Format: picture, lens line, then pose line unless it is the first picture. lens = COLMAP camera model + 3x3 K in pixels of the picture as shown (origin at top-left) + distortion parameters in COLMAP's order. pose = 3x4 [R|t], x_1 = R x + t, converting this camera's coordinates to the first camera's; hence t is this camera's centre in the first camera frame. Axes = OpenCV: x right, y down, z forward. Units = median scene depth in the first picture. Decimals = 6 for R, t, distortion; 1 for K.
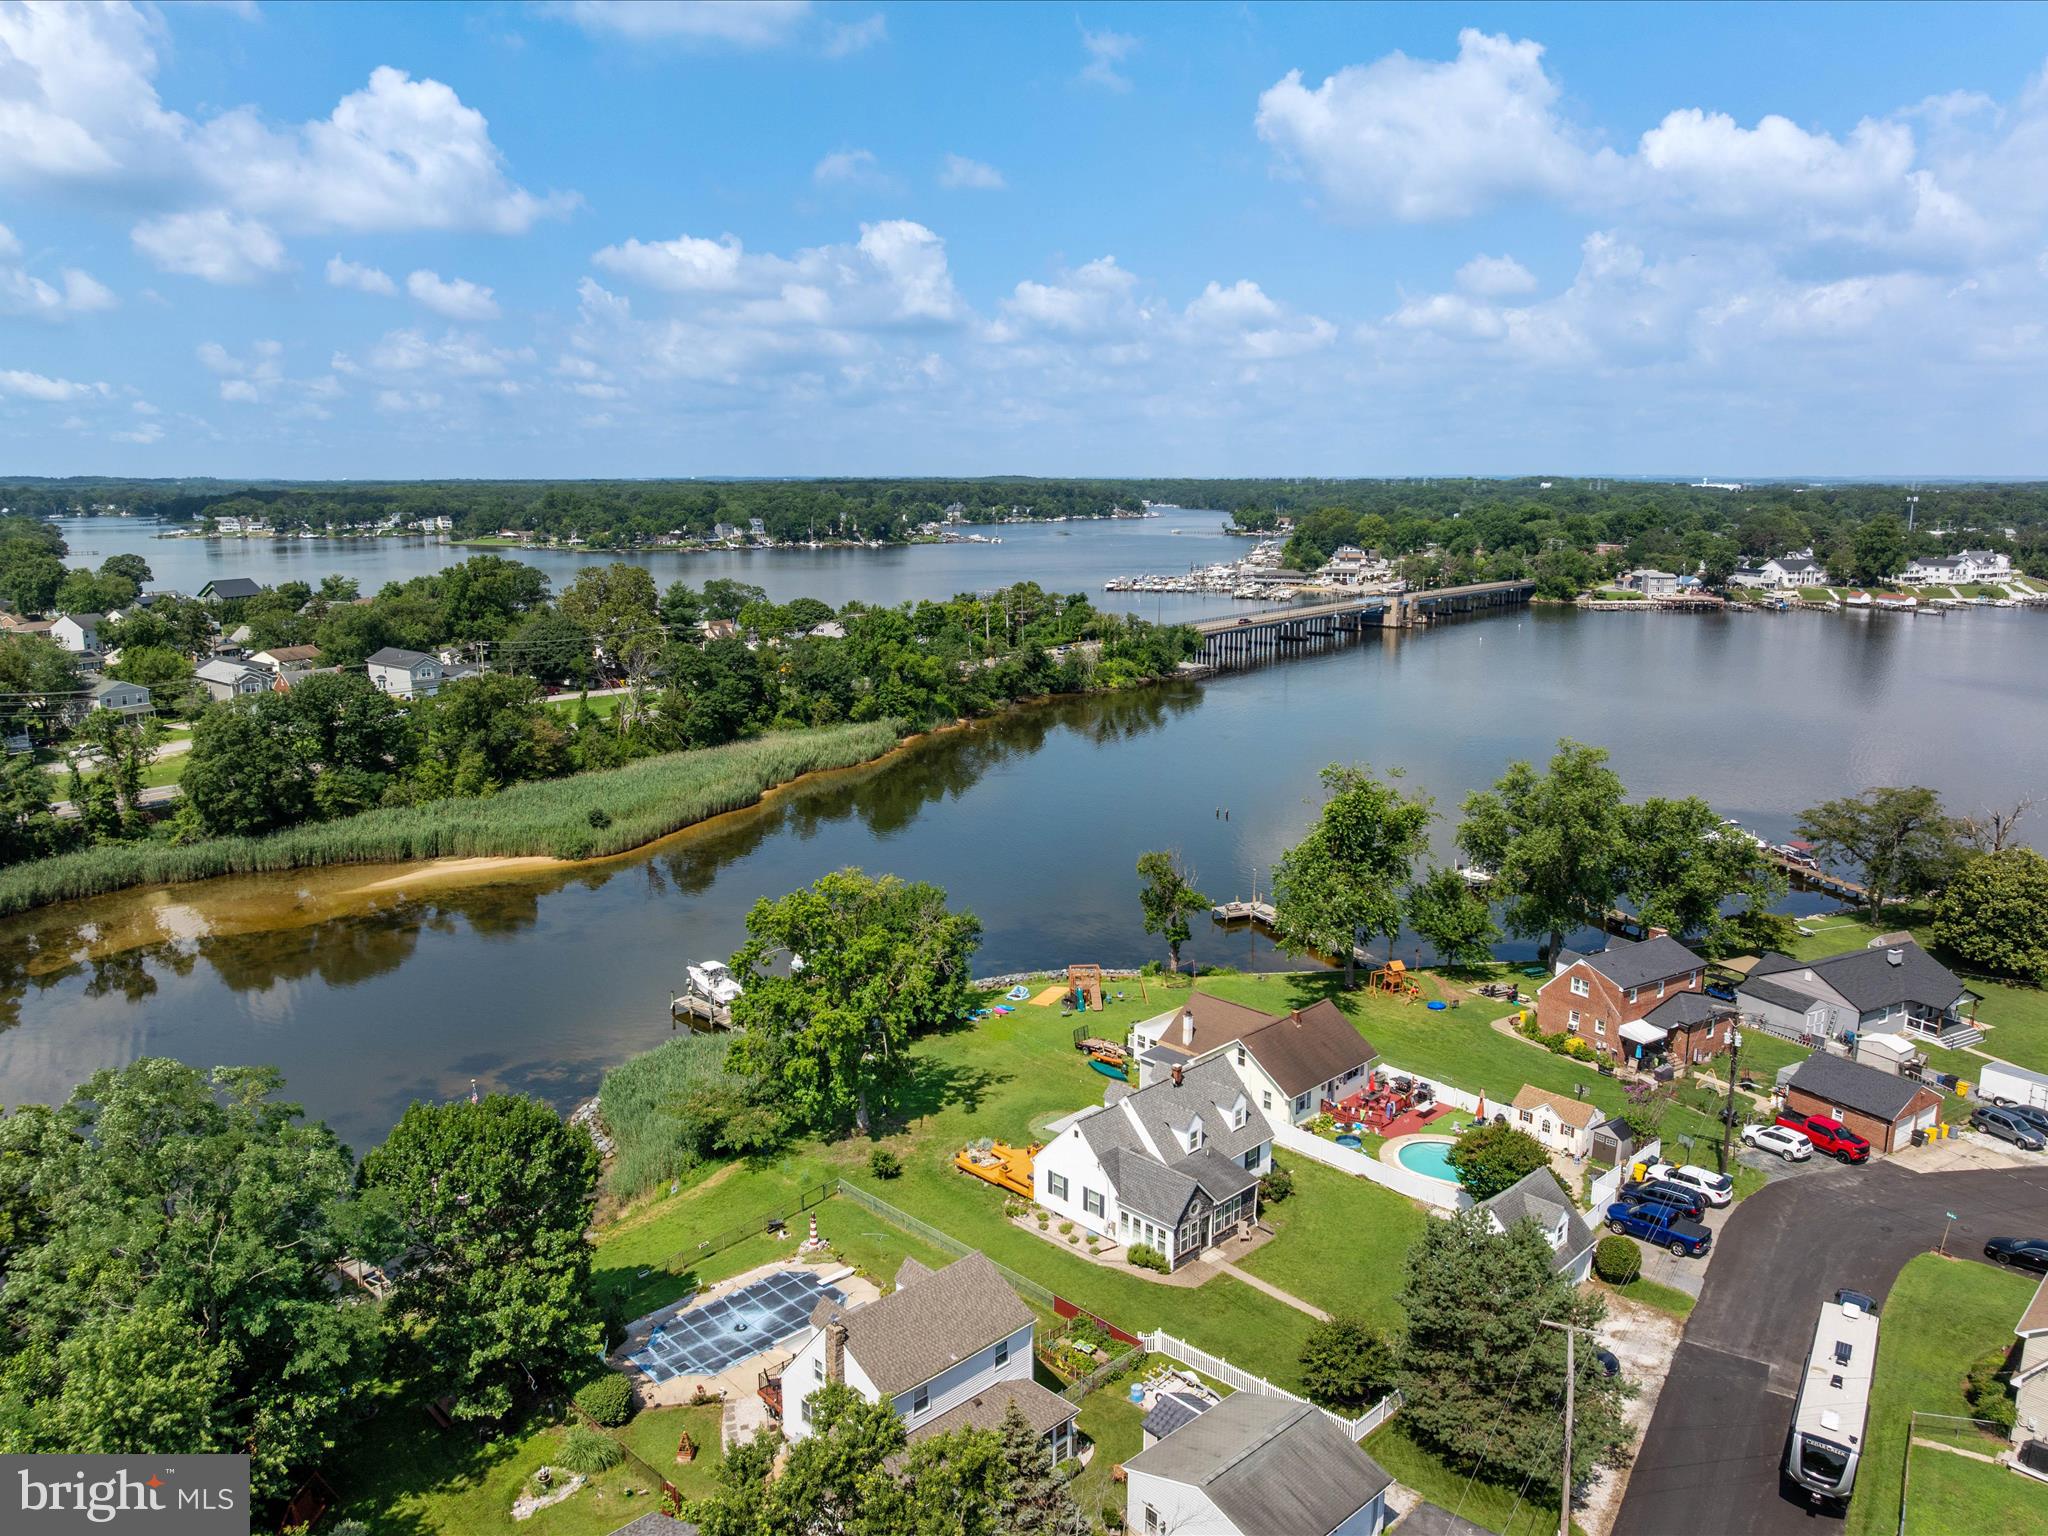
lens RADIAL K [[1437.7, 0, 1034.4], [0, 1437.7, 765.8], [0, 0, 1]] dist [-0.037545, 0.000061]
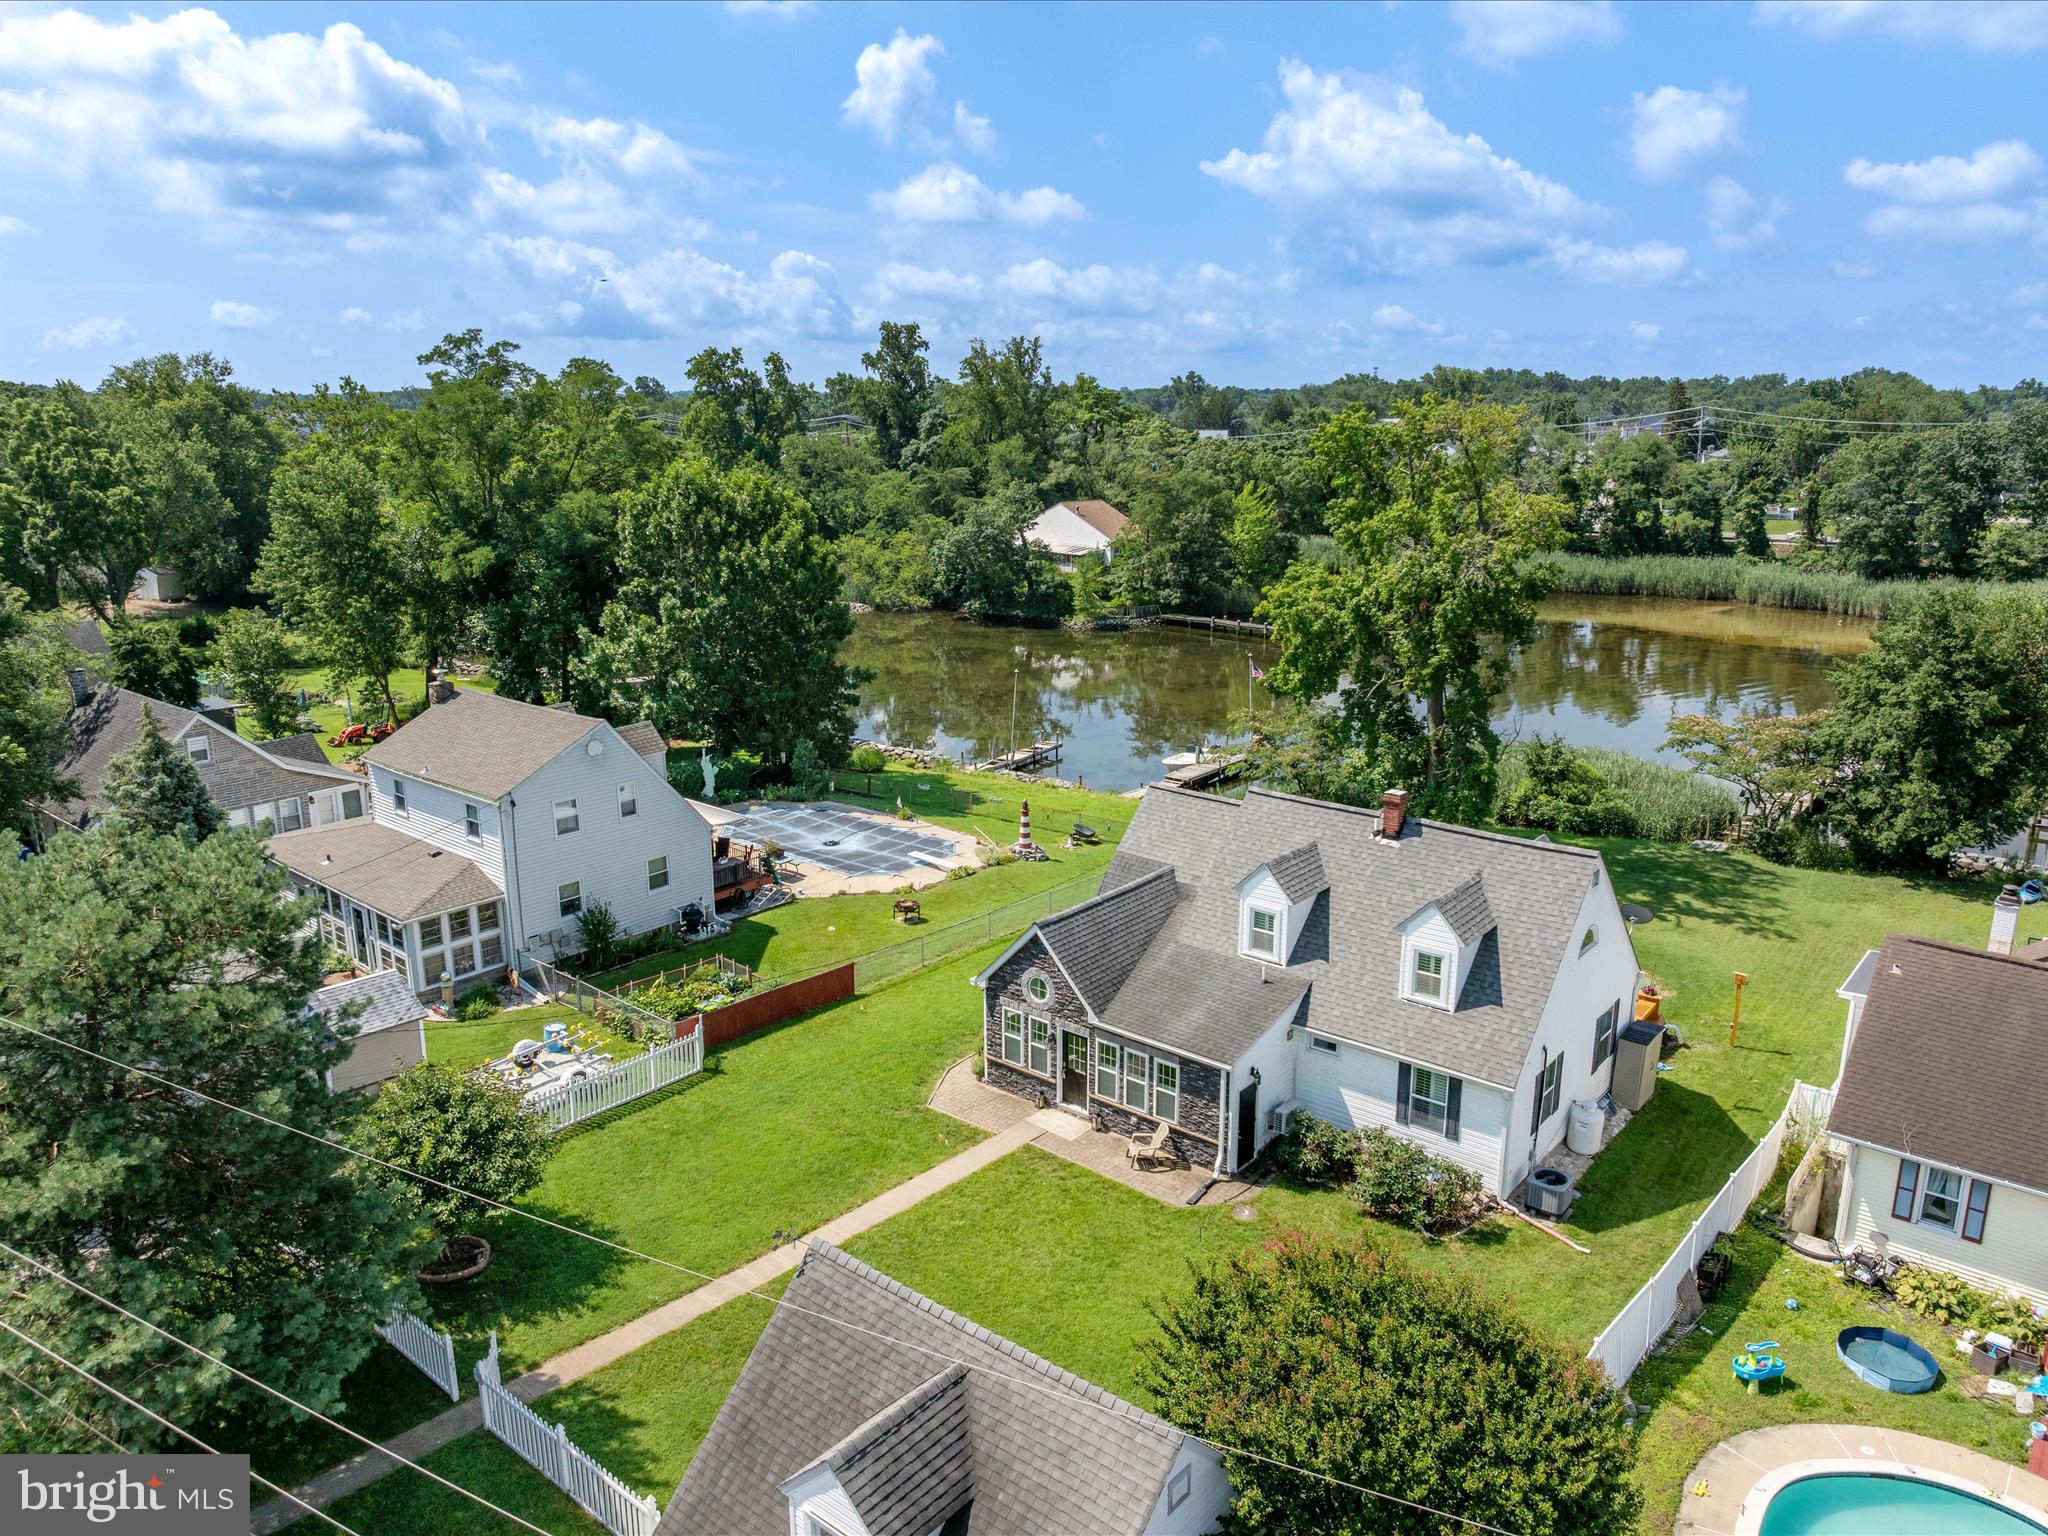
lens RADIAL K [[1437.7, 0, 1034.4], [0, 1437.7, 765.8], [0, 0, 1]] dist [-0.037545, 0.000061]
pose [[0.095271, 0.241518, -0.965708, 0.431776], [-0.190961, 0.956537, 0.220386, 0.119341], [0.976963, 0.163417, 0.137251, 0.761604]]
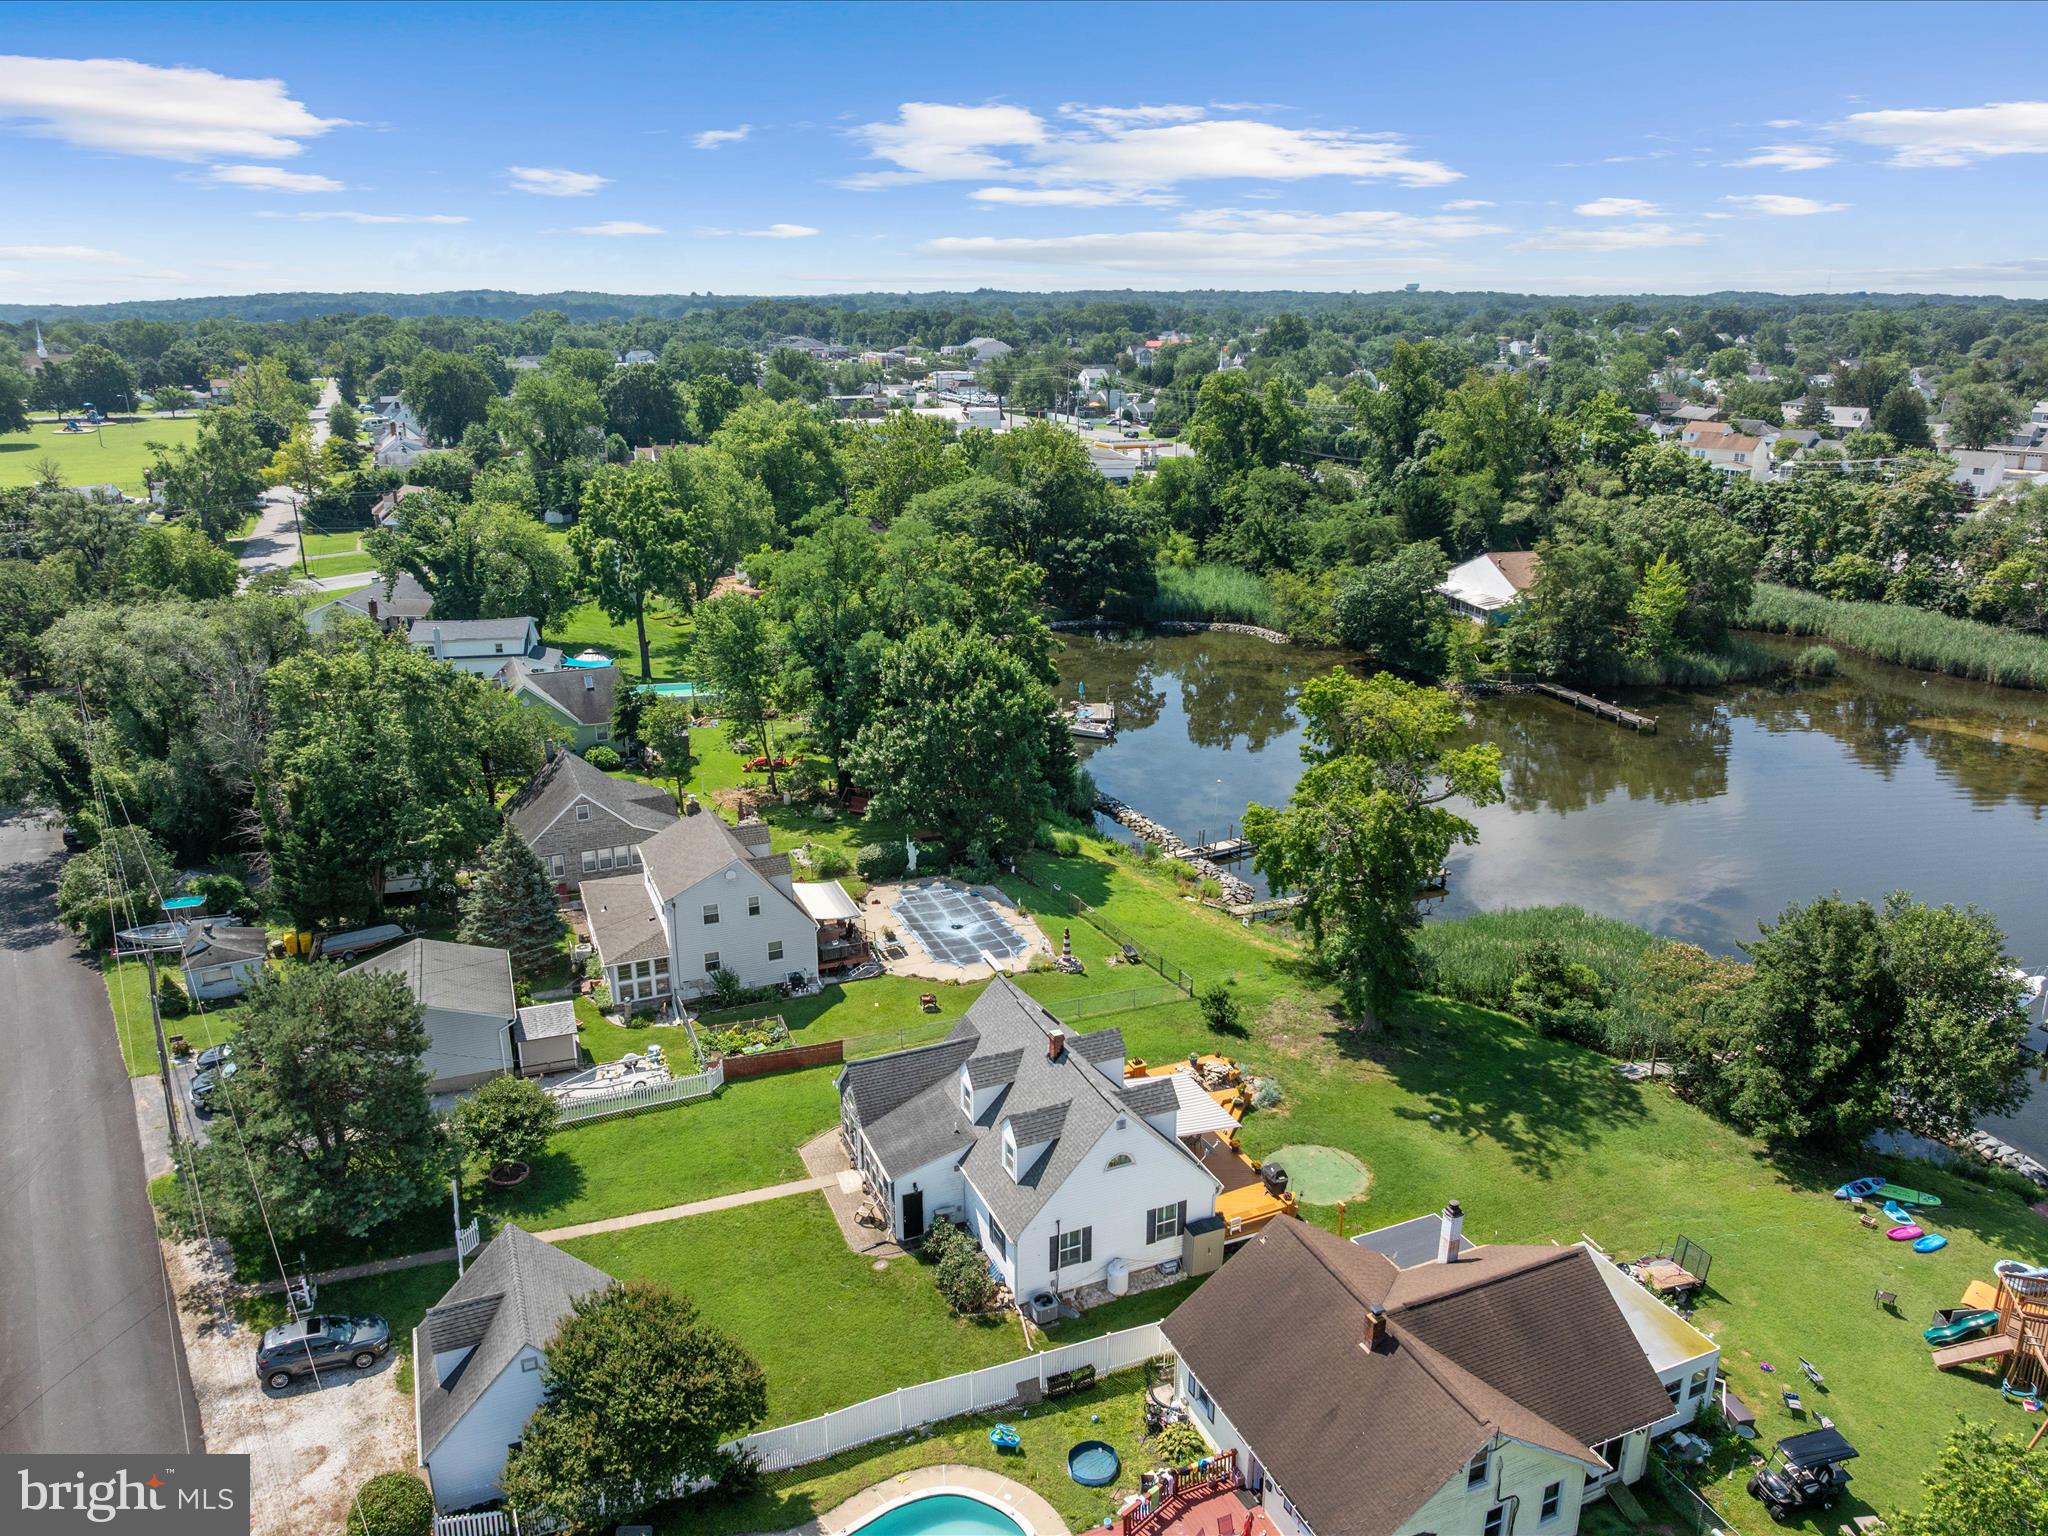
lens RADIAL K [[1437.7, 0, 1034.4], [0, 1437.7, 765.8], [0, 0, 1]] dist [-0.037545, 0.000061]
pose [[-0.362865, 0.288318, -0.886116, 0.562787], [-0.180777, 0.911083, 0.370469, -0.114790], [0.914138, 0.294620, -0.278478, 1.021140]]
